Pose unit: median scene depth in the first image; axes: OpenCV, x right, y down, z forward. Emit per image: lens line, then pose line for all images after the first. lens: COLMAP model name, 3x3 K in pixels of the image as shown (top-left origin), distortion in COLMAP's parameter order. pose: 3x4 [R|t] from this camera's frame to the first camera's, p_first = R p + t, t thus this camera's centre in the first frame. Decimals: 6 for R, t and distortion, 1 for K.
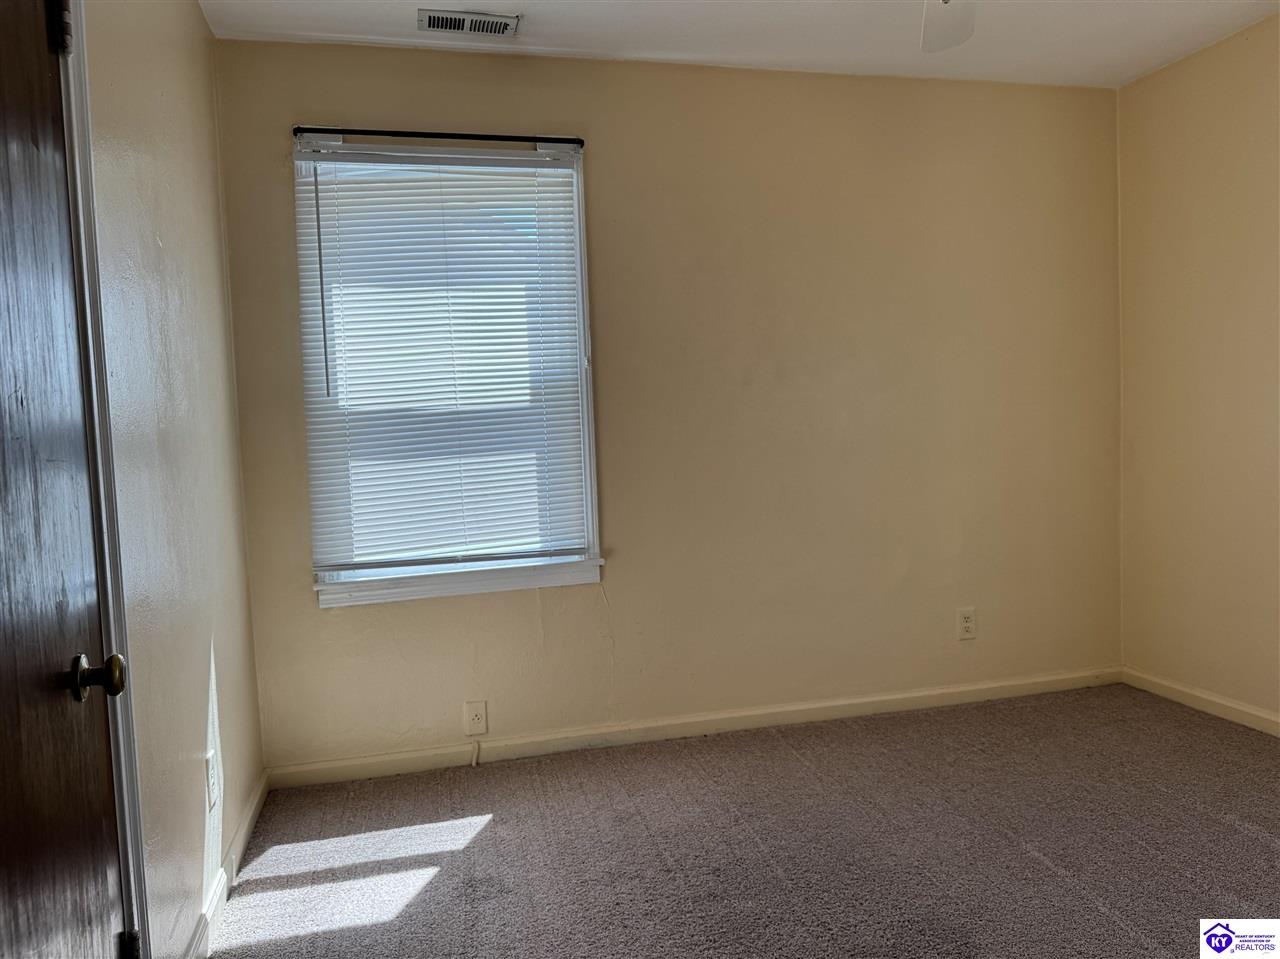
lens RADIAL K [[905.8, 0, 627.8], [0, 905.8, 483.0], [0, 0, 1]] dist [0.016084, -0.043468]
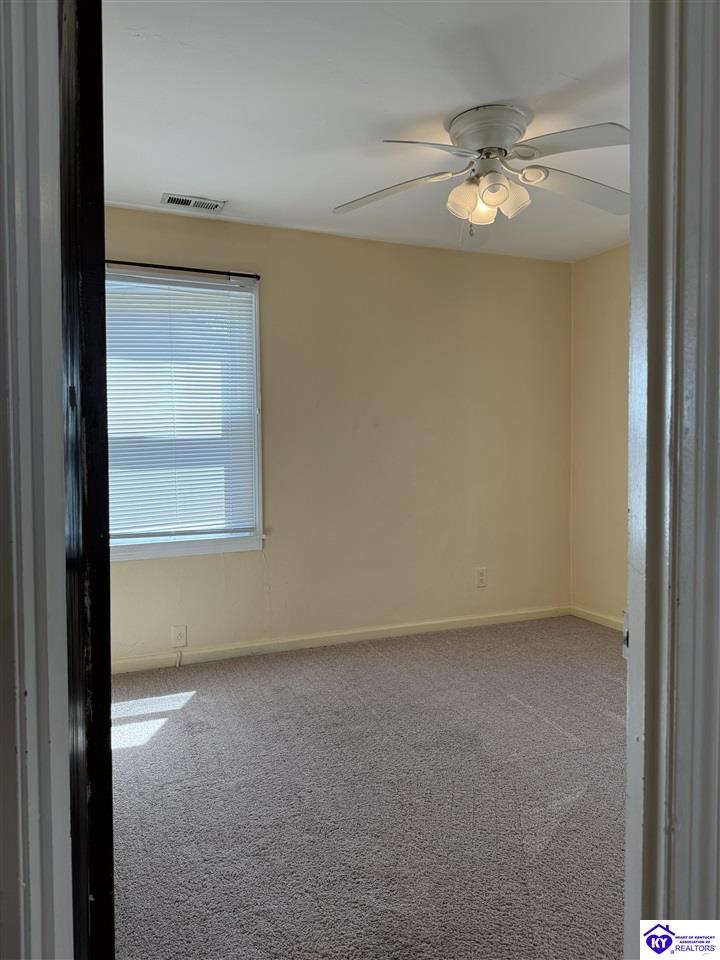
lens RADIAL K [[679.4, 0, 364.6], [0, 679.4, 478.3], [0, 0, 1]] dist [0.016084, -0.043468]
pose [[0.984691, 0.024279, 0.172612, -0.065073], [-0.018832, 0.999274, -0.033125, 0.021667], [-0.173291, 0.029367, 0.984433, -0.223248]]
